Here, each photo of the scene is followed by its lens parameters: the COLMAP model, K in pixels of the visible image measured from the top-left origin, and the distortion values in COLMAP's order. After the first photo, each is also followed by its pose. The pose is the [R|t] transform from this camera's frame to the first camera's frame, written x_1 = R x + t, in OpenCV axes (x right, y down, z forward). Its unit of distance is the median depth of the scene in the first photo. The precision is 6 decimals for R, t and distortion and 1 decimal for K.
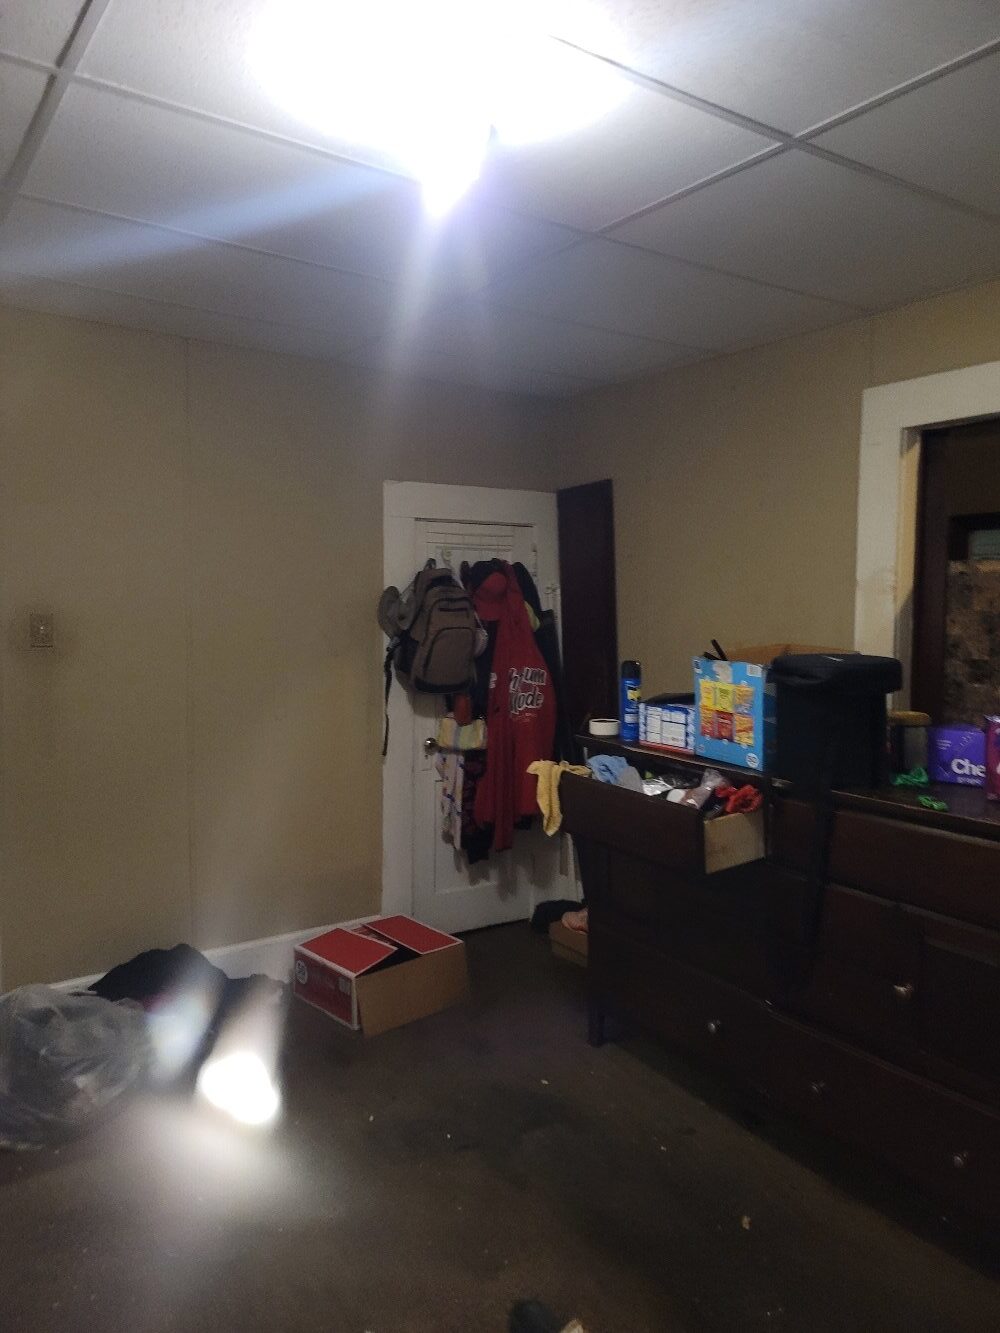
lens RADIAL K [[978.4, 0, 500.5], [0, 978.4, 666.2], [0, 0, 1]] dist [0.073162, -0.049542]
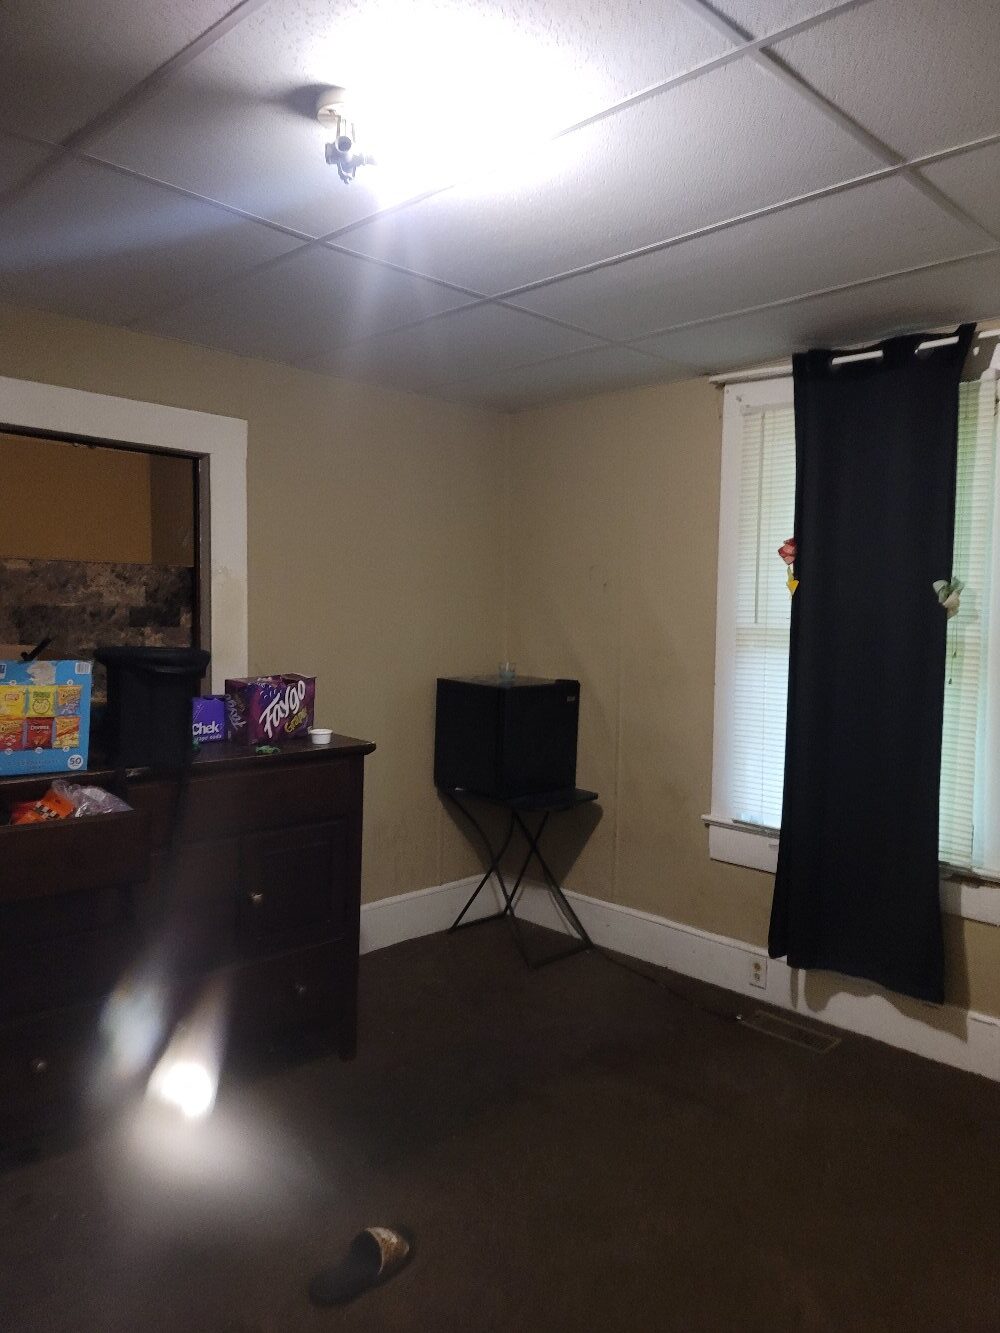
lens RADIAL K [[978.4, 0, 499.9], [0, 978.4, 665.7], [0, 0, 1]] dist [0.073162, -0.049542]
pose [[-0.186169, -0.061668, 0.980580, -0.753359], [0.049709, 0.996159, 0.072085, -0.046192], [-0.981259, 0.062163, -0.182389, 0.757249]]
